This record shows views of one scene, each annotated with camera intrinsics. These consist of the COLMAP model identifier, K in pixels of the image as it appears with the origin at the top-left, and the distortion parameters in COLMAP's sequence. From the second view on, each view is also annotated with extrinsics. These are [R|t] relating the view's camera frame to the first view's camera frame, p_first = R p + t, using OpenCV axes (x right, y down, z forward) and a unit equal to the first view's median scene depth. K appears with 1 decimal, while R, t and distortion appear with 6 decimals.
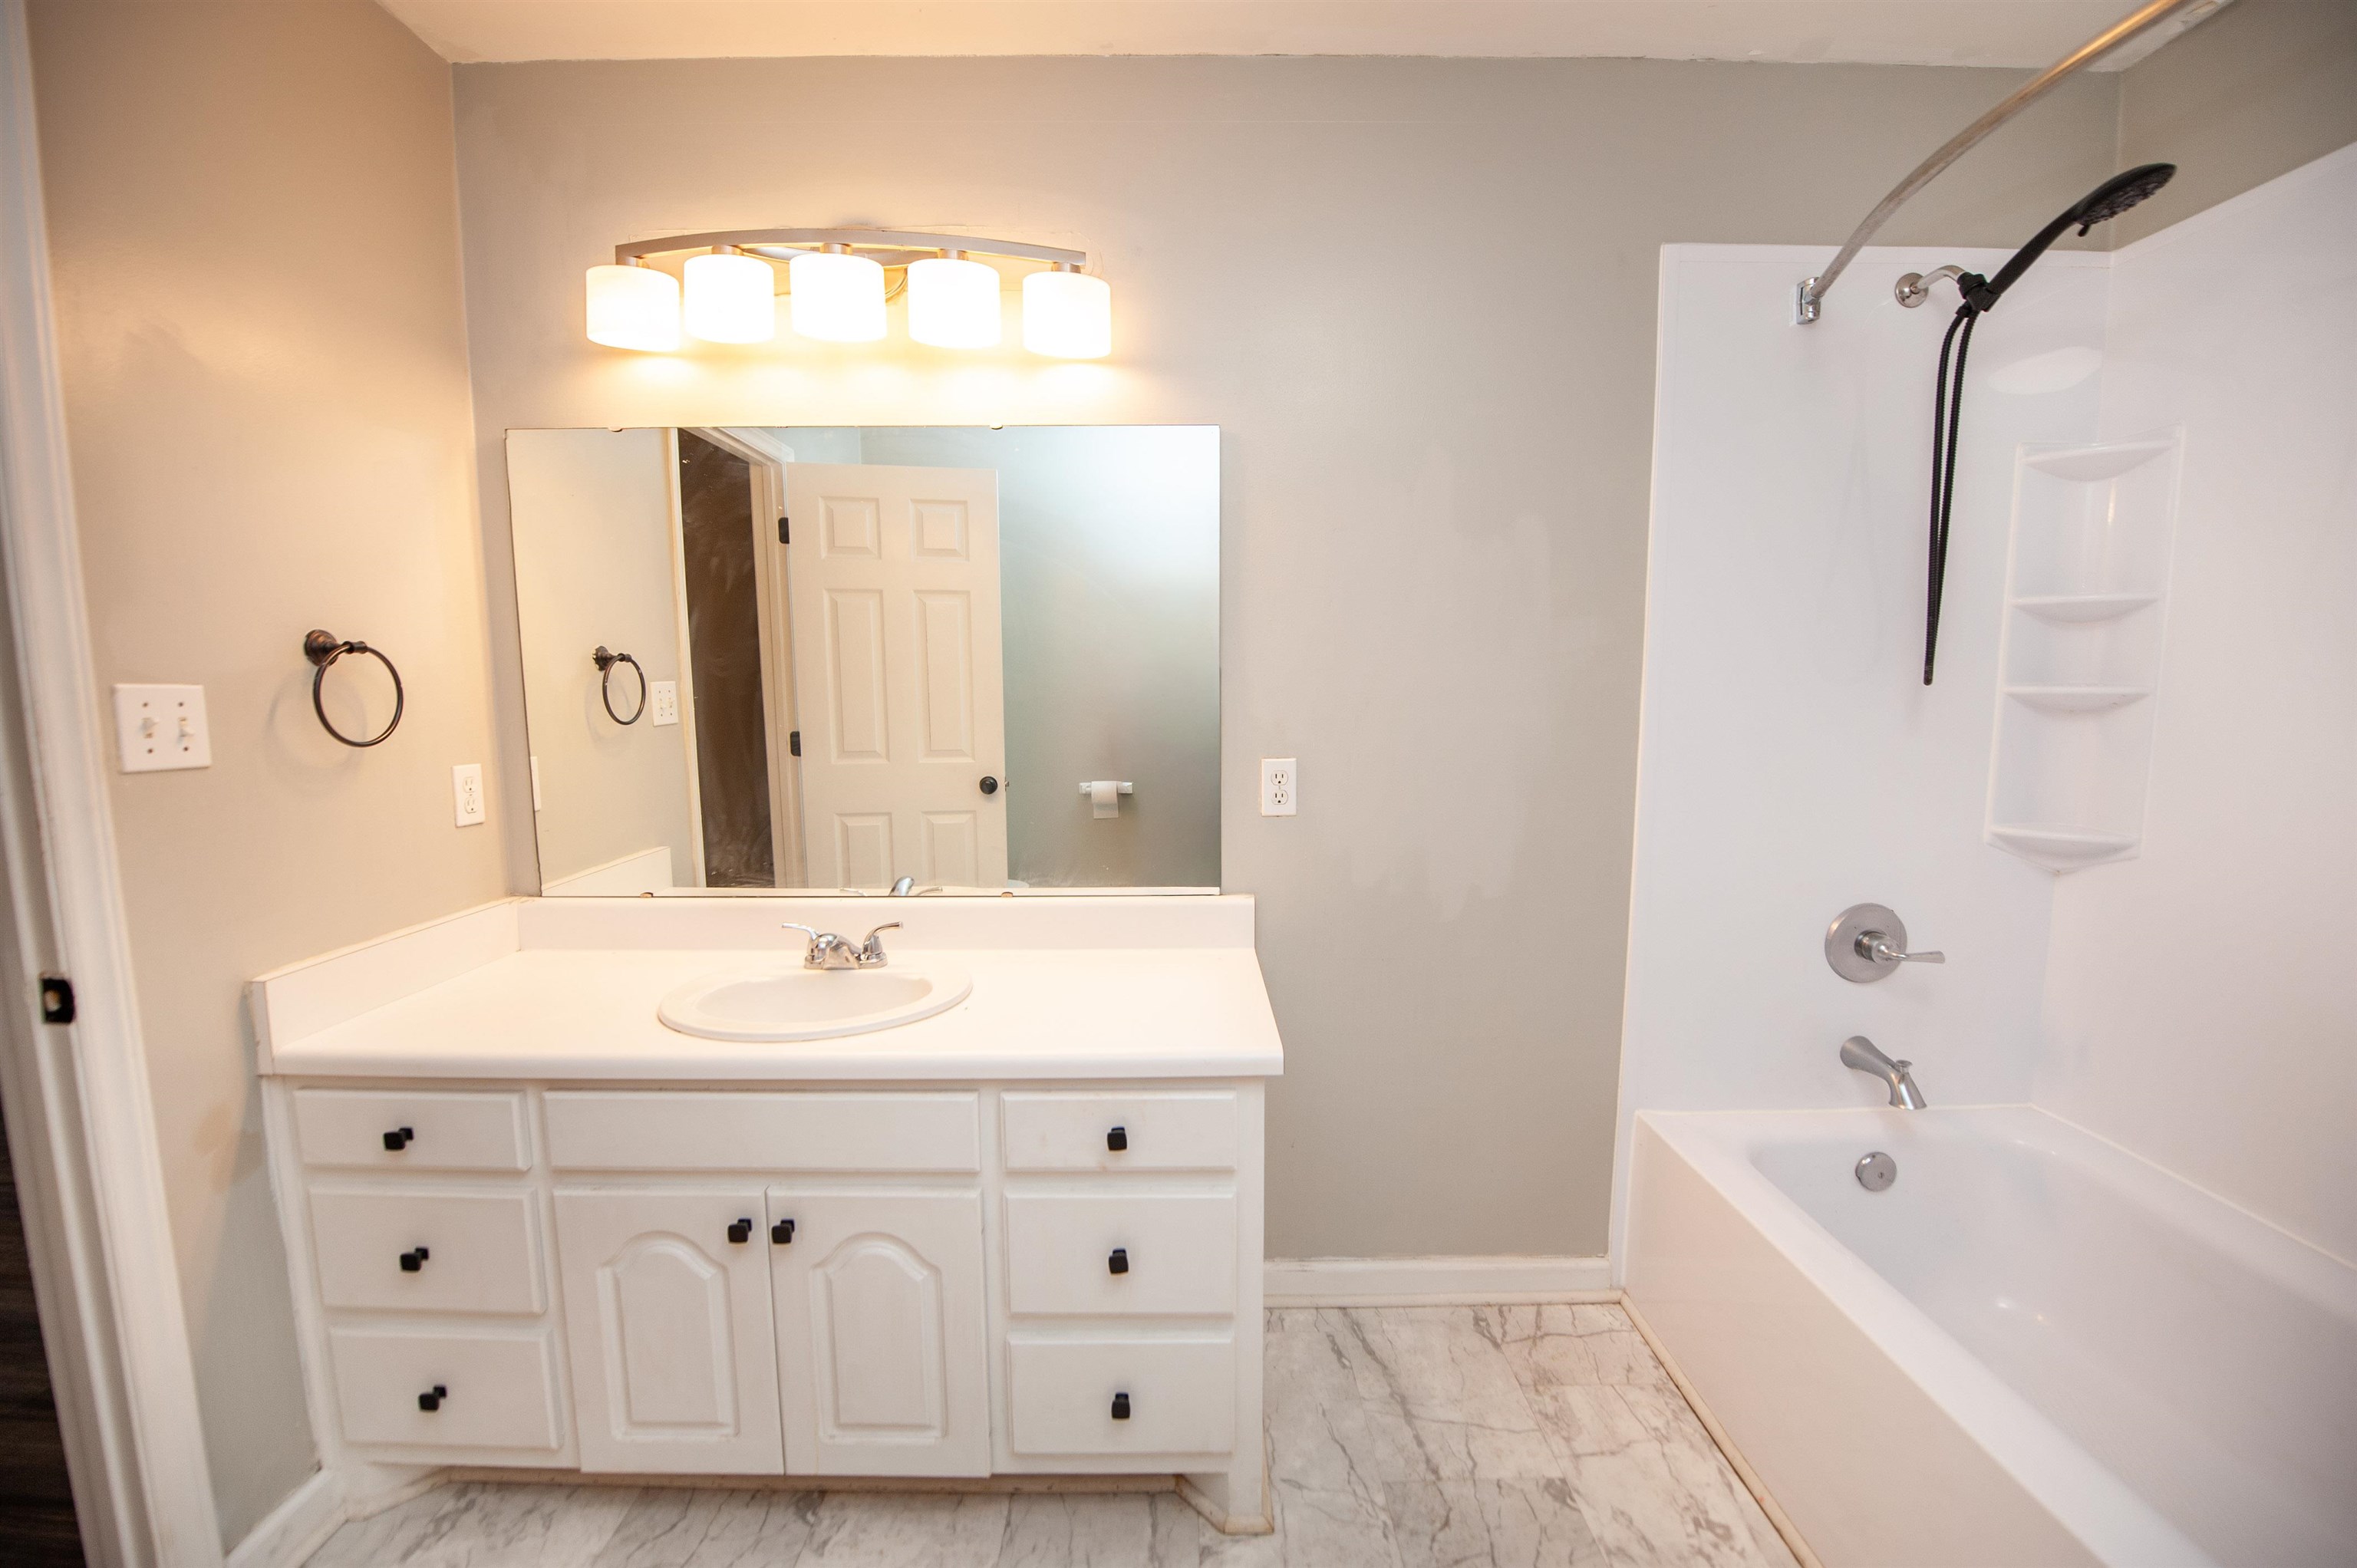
lens RADIAL K [[947.3, 0, 1194.5], [0, 947.3, 790.2], [0, 0, 1]] dist [-0.013815, -0.004612]
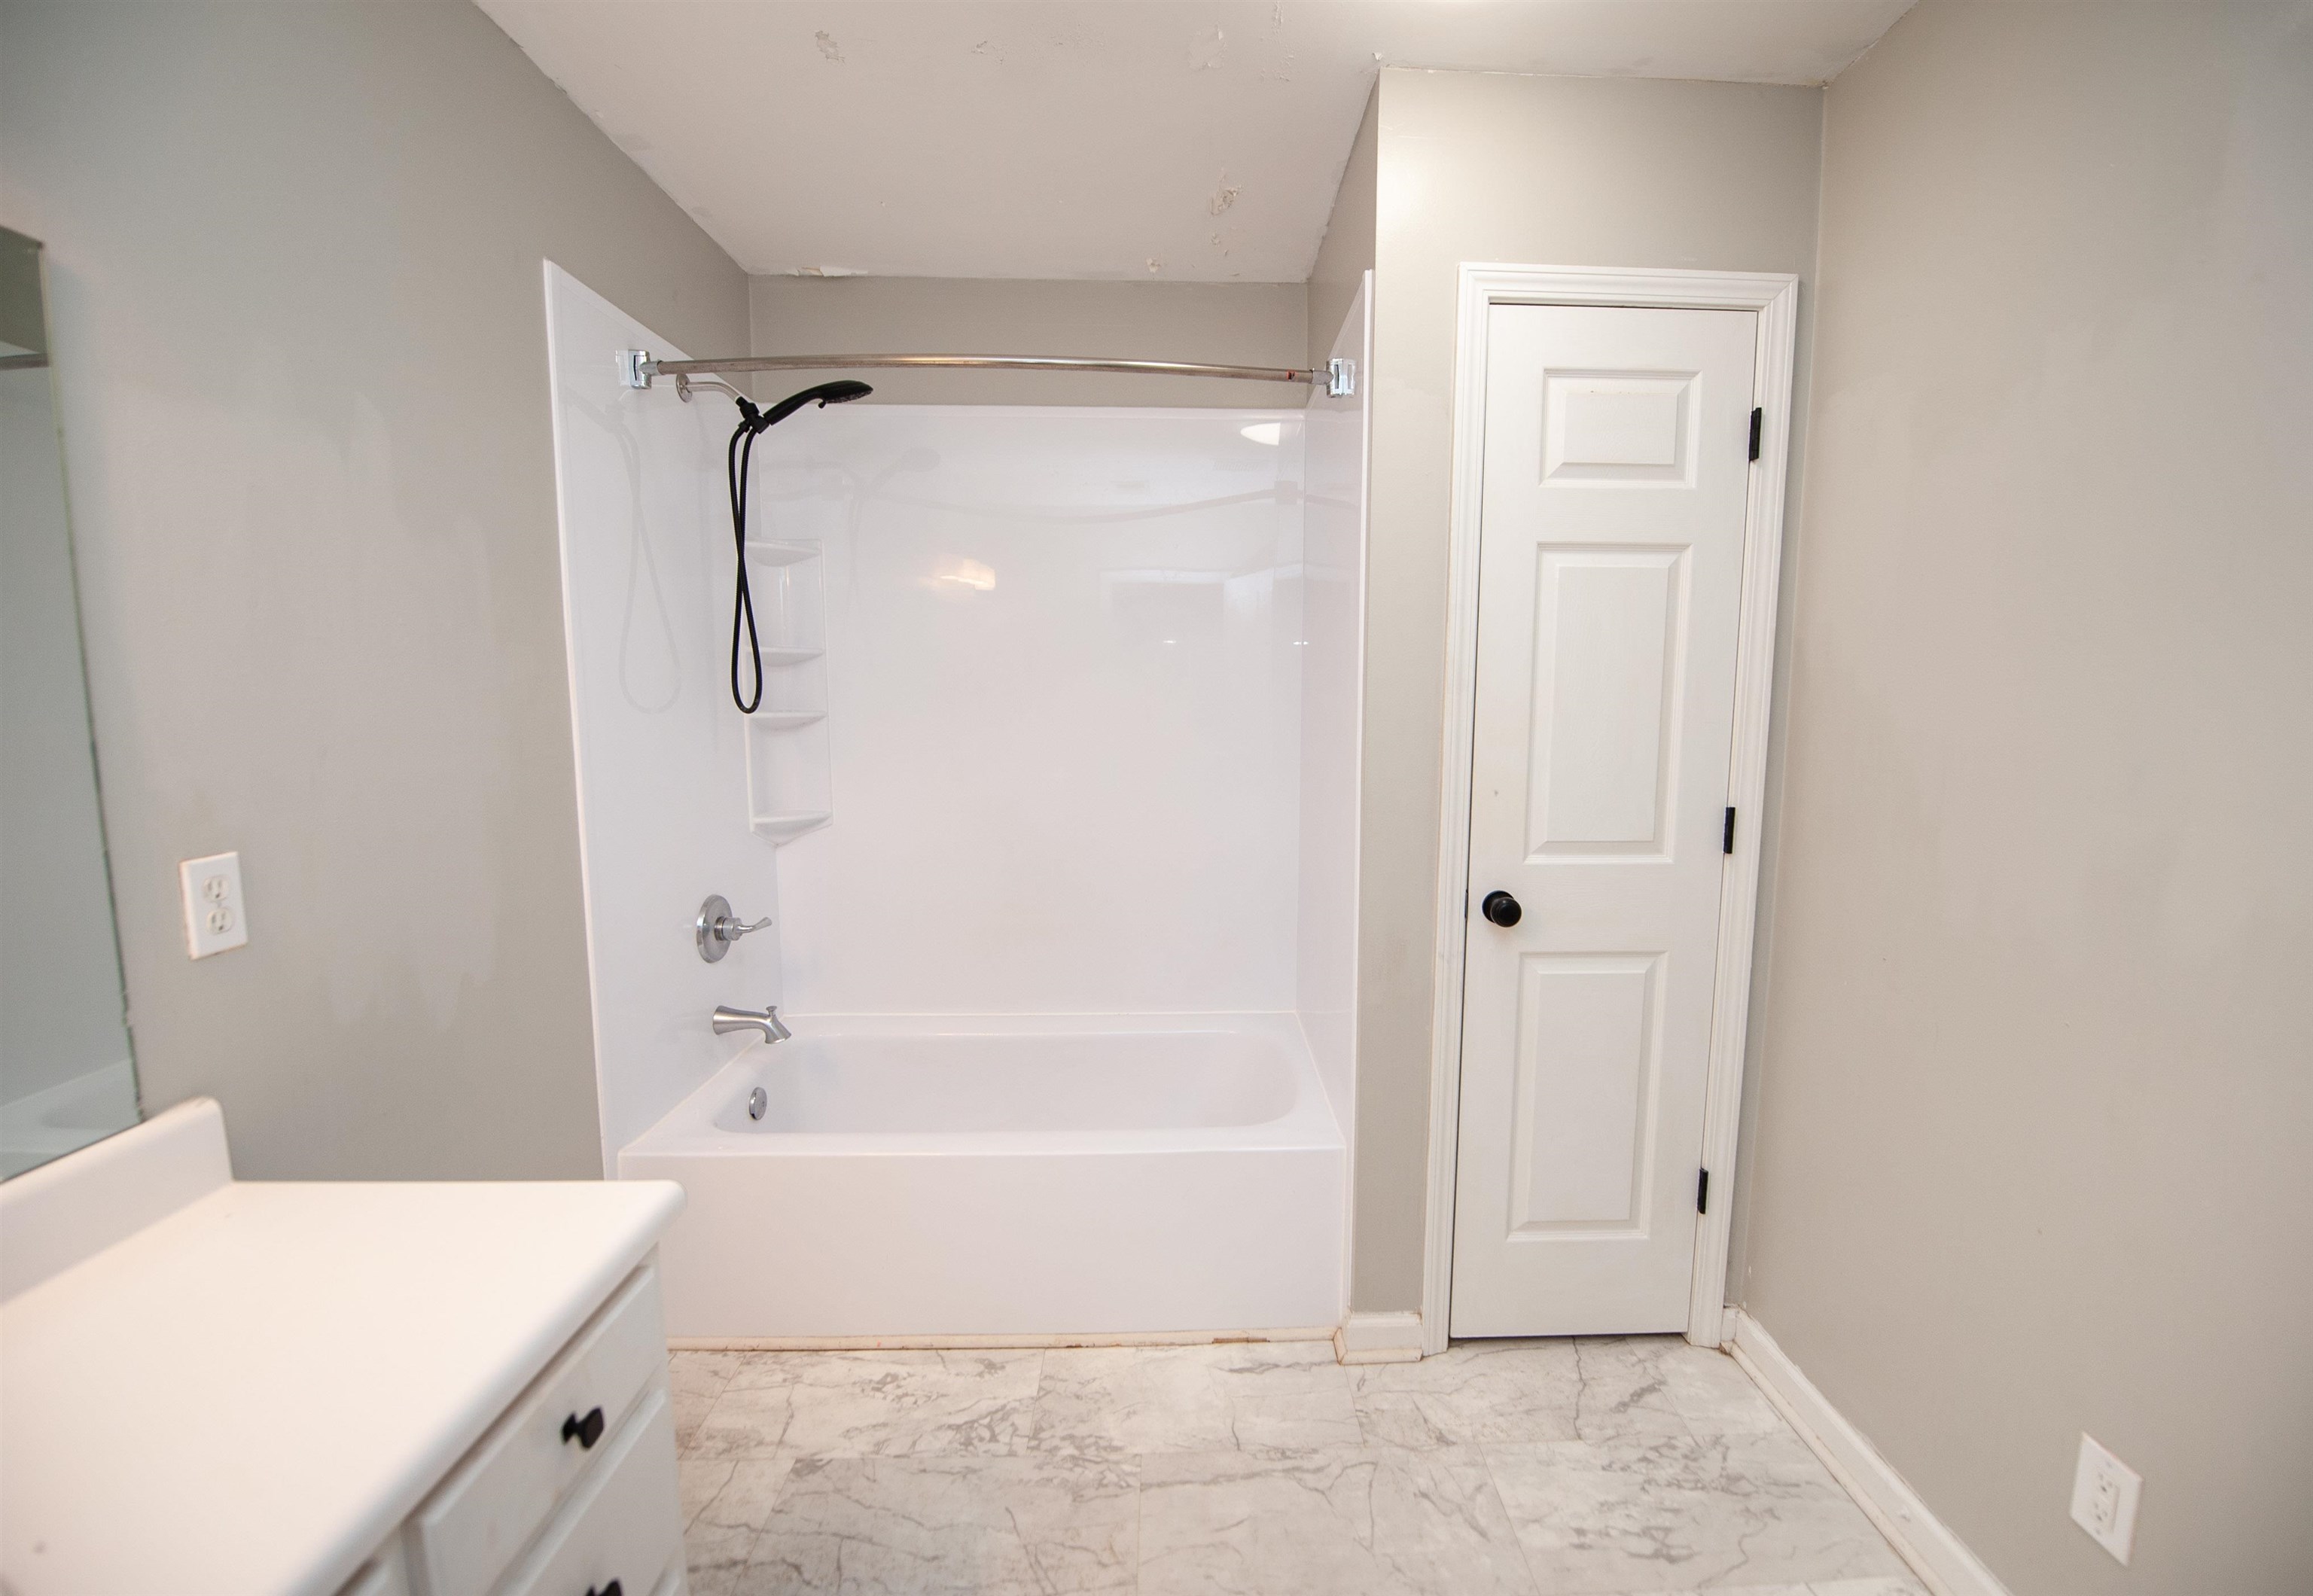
lens RADIAL K [[968.4, 0, 1202.4], [0, 968.4, 805.4], [0, 0, 1]] dist [-0.022588, -0.000026]
pose [[-0.029905, -0.111310, 0.993336, -0.593187], [0.108158, 0.987585, 0.113921, -0.076145], [-0.993684, 0.110844, -0.017495, 0.451468]]
